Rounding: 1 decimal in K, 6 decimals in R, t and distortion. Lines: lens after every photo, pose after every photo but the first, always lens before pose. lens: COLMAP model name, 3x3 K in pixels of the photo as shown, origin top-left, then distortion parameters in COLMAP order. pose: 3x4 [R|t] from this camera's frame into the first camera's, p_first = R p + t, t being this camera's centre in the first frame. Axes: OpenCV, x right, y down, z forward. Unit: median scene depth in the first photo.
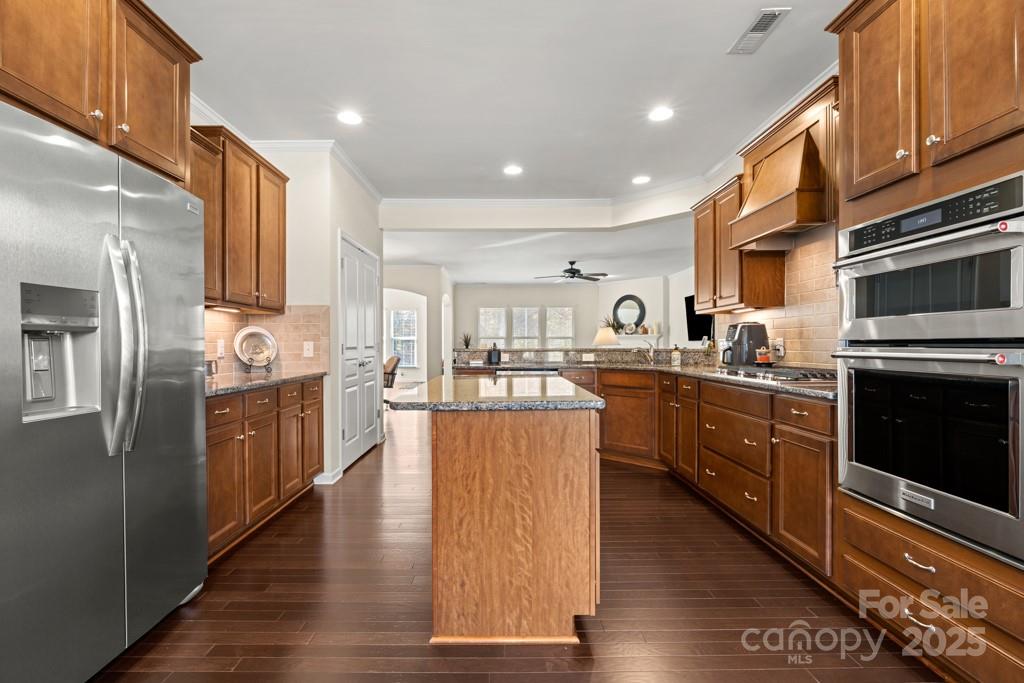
lens RADIAL K [[480.9, 0, 504.5], [0, 480.9, 345.6], [0, 0, 1]] dist [-0.005086, 0.001512]
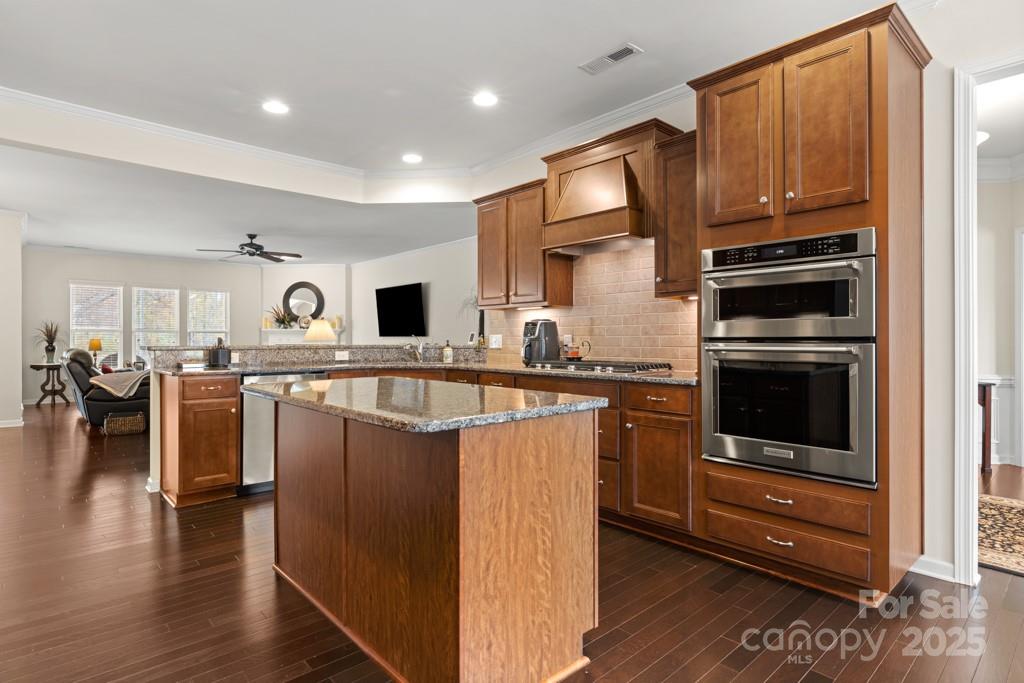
lens RADIAL K [[538.6, 0, 516.2], [0, 538.6, 335.7], [0, 0, 1]] dist [0.001362, 0.000049]
pose [[0.741606, 0.007990, 0.670788, -0.646545], [-0.000242, 0.999932, -0.011643, 0.001048], [-0.670835, 0.008472, 0.741558, 0.313685]]
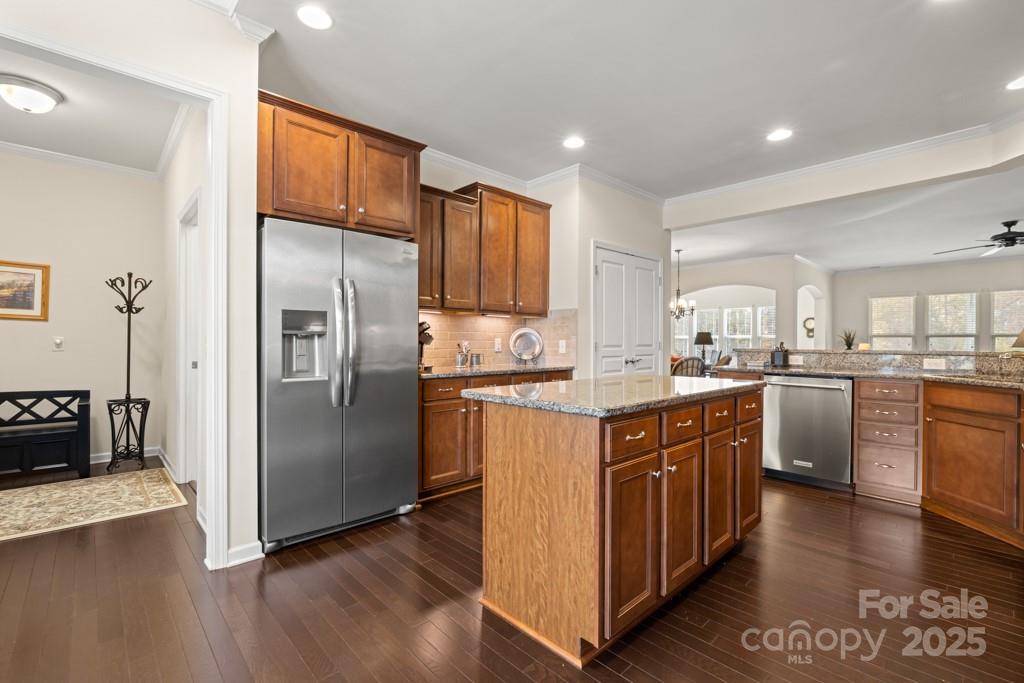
lens RADIAL K [[460.6, 0, 513.3], [0, 460.6, 341.5], [0, 0, 1]] dist [-0.003920, -0.000255]
pose [[0.680190, 0.005365, -0.733016, 0.702451], [-0.008943, 0.999960, -0.000980, -0.006113], [0.732981, 0.007222, 0.680210, 0.297783]]
